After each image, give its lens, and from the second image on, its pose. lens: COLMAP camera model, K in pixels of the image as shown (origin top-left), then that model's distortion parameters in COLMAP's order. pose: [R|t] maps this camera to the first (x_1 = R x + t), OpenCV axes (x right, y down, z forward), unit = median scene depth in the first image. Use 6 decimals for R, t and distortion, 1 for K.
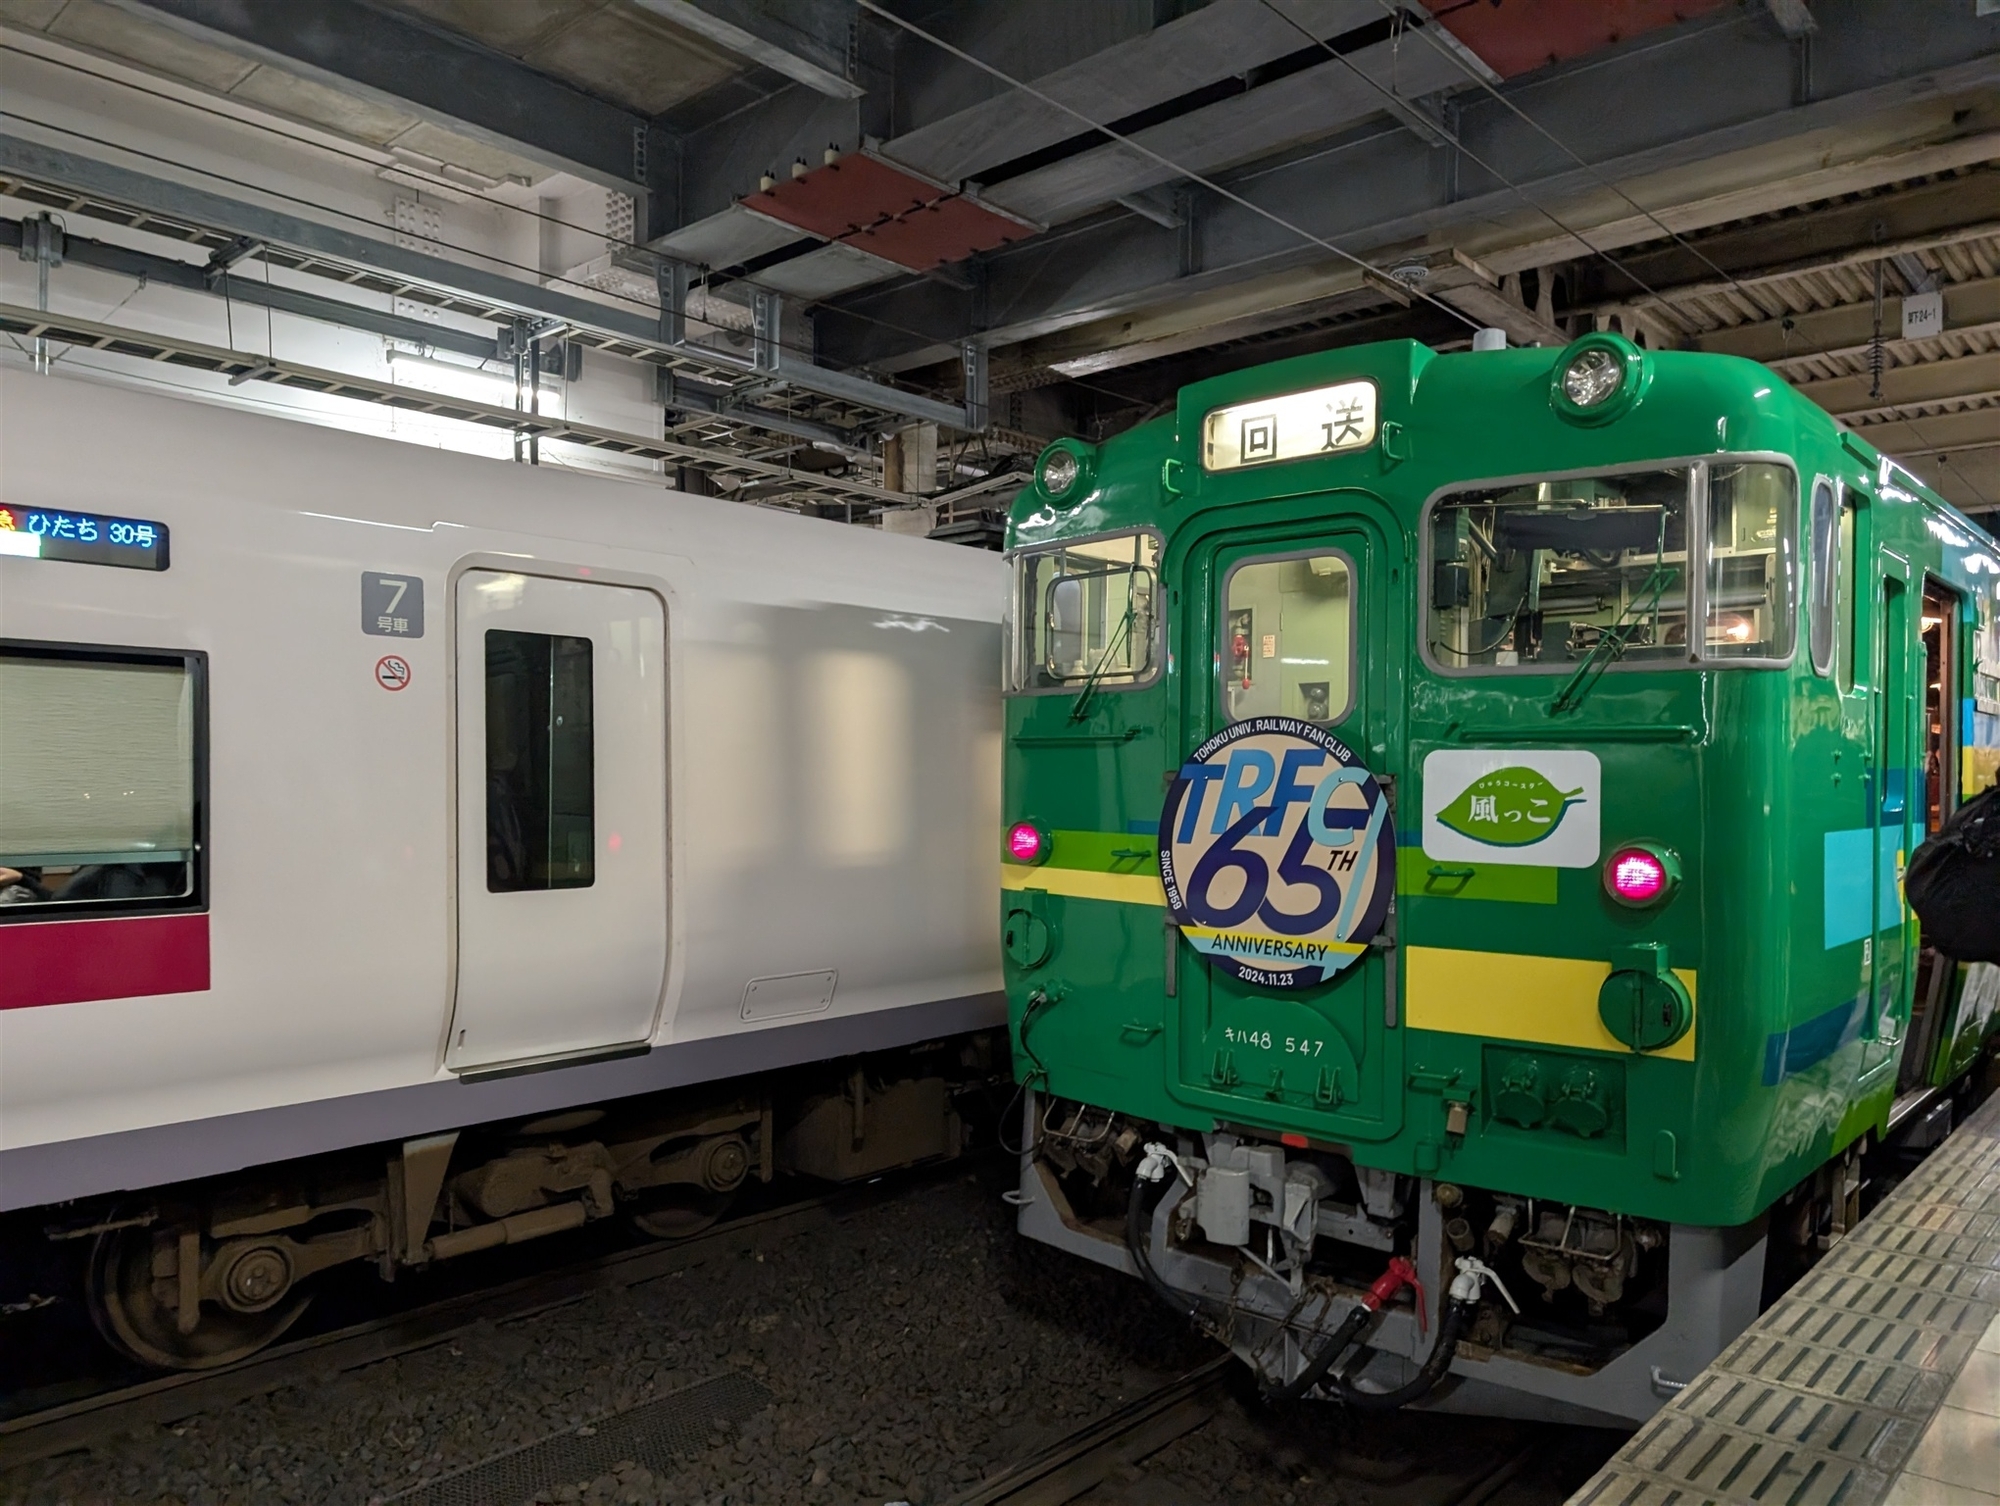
lens RADIAL K [[1455.3, 0, 962.6], [0, 1455.3, 749.7], [0, 0, 1]] dist [0.001182, -0.001922]
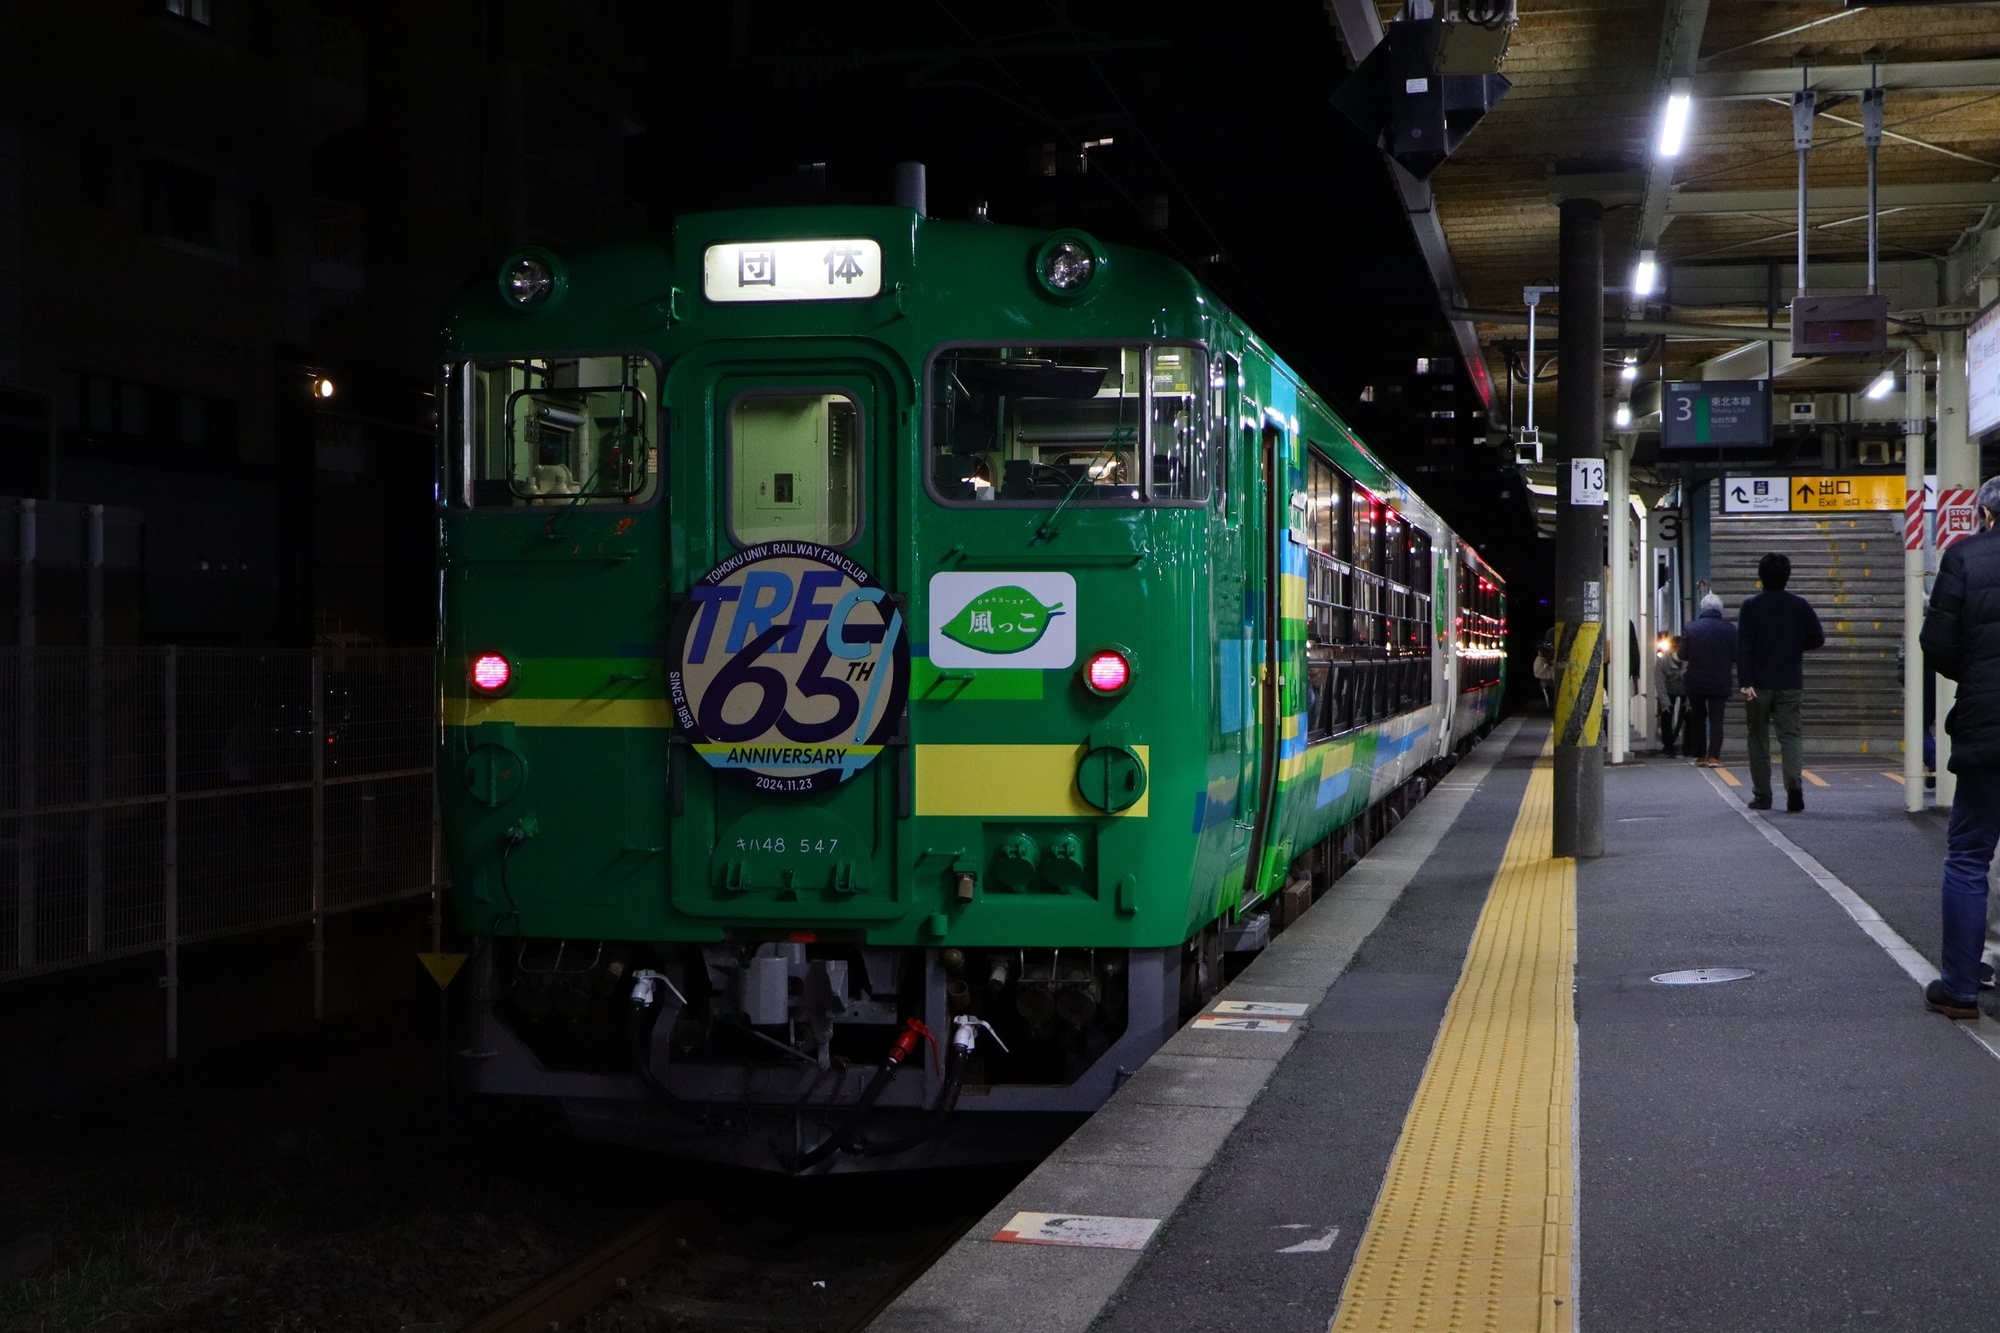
lens RADIAL K [[2936.0, 0, 1000.0], [0, 2936.0, 666.5], [0, 0, 1]] dist [0.004820, 0.006128]
pose [[0.851366, -0.011811, 0.524439, -0.808604], [0.002042, 0.999814, 0.019203, 0.029109], [-0.524568, -0.015278, 0.851232, -0.945195]]
